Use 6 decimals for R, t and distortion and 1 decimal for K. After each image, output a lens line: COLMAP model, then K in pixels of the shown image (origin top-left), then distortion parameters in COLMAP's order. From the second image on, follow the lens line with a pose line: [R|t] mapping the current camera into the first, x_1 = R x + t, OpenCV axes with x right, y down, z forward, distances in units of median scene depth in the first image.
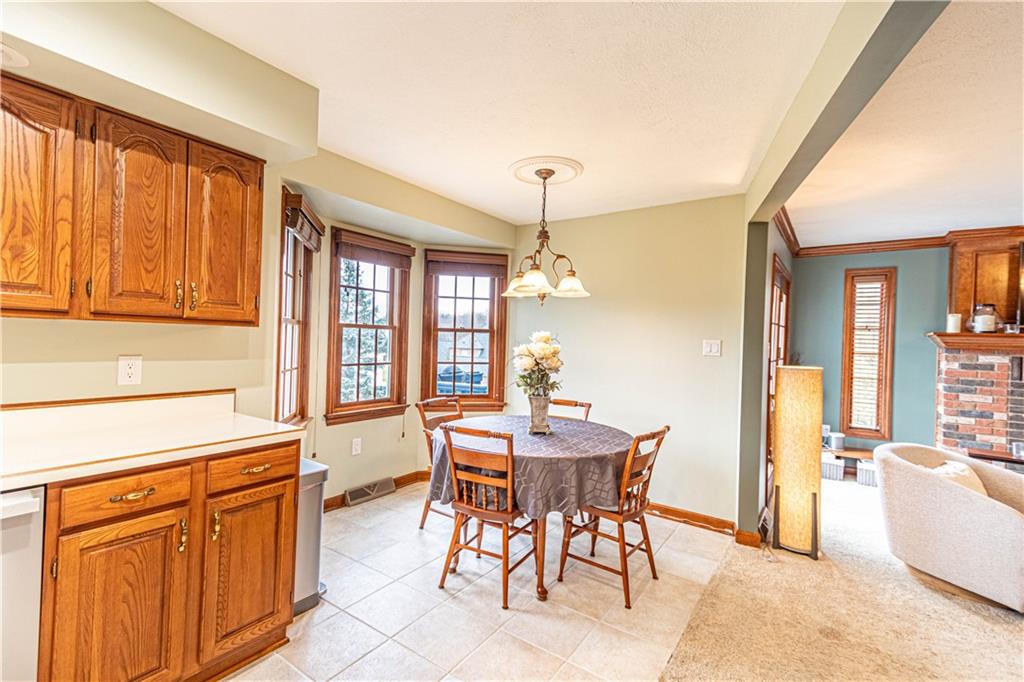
lens RADIAL K [[468.4, 0, 501.9], [0, 468.4, 341.2], [0, 0, 1]] dist [0.029640, -0.002258]
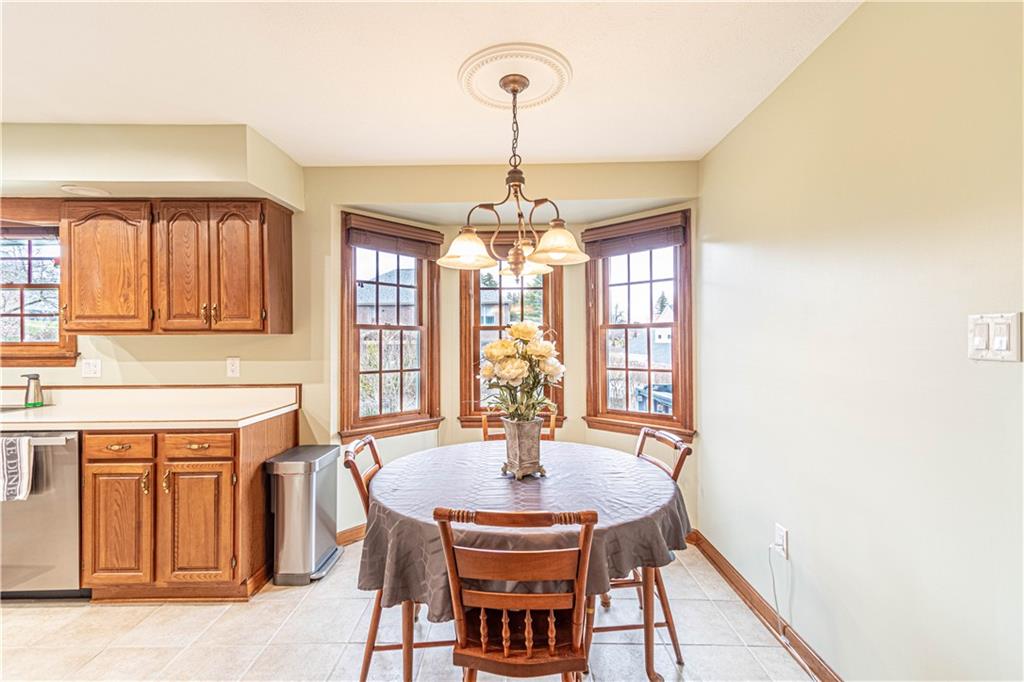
lens RADIAL K [[468.4, 0, 506.4], [0, 468.4, 340.2], [0, 0, 1]] dist [0.029640, -0.002258]
pose [[0.559282, -0.033463, -0.828302, 0.931538], [0.021406, 0.999435, -0.025924, 0.034703], [0.828701, -0.003232, 0.559682, 0.906558]]
